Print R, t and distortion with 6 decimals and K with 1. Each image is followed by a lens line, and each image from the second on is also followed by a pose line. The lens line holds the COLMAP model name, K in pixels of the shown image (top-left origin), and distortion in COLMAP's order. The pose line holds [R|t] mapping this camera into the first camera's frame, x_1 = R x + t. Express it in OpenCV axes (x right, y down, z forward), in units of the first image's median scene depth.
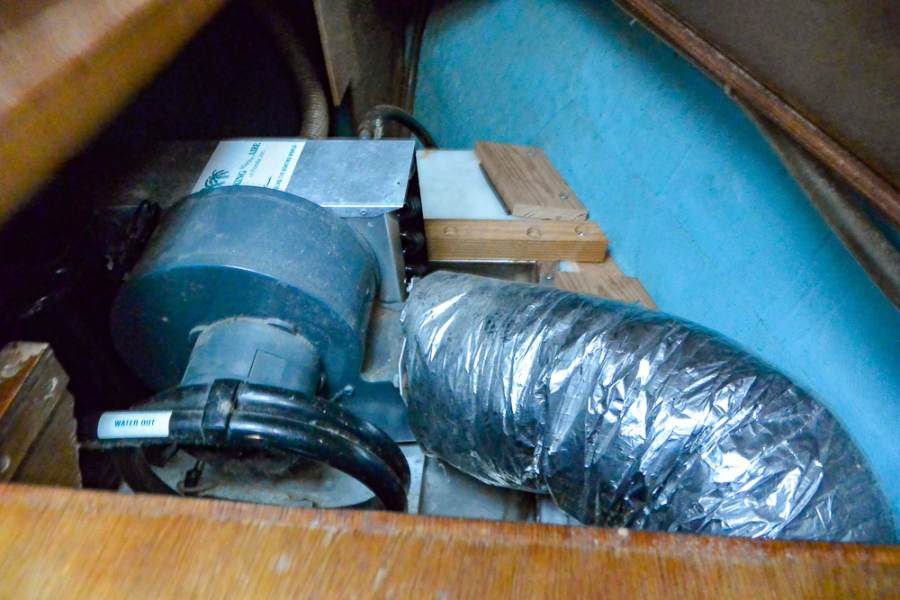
lens RADIAL K [[673.8, 0, 449.6], [0, 673.8, 303.8], [0, 0, 1]] dist [0.001563, -0.040543]
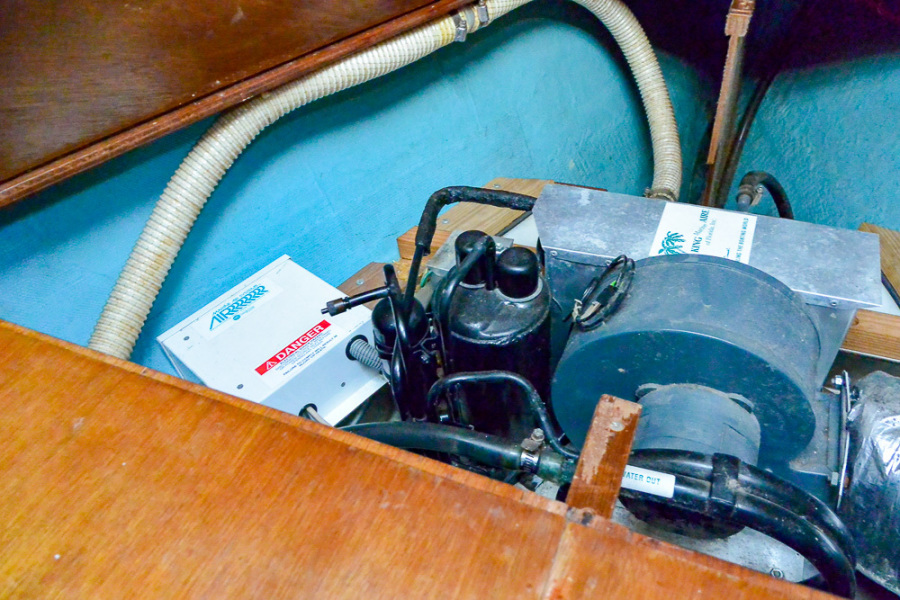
lens RADIAL K [[673.8, 0, 449.6], [0, 673.8, 303.8], [0, 0, 1]] dist [0.001563, -0.040543]
pose [[0.947104, 0.192064, -0.257109, -0.404396], [-0.198370, 0.980126, 0.001437, -0.025405], [0.252275, 0.049642, 0.966381, -0.087775]]
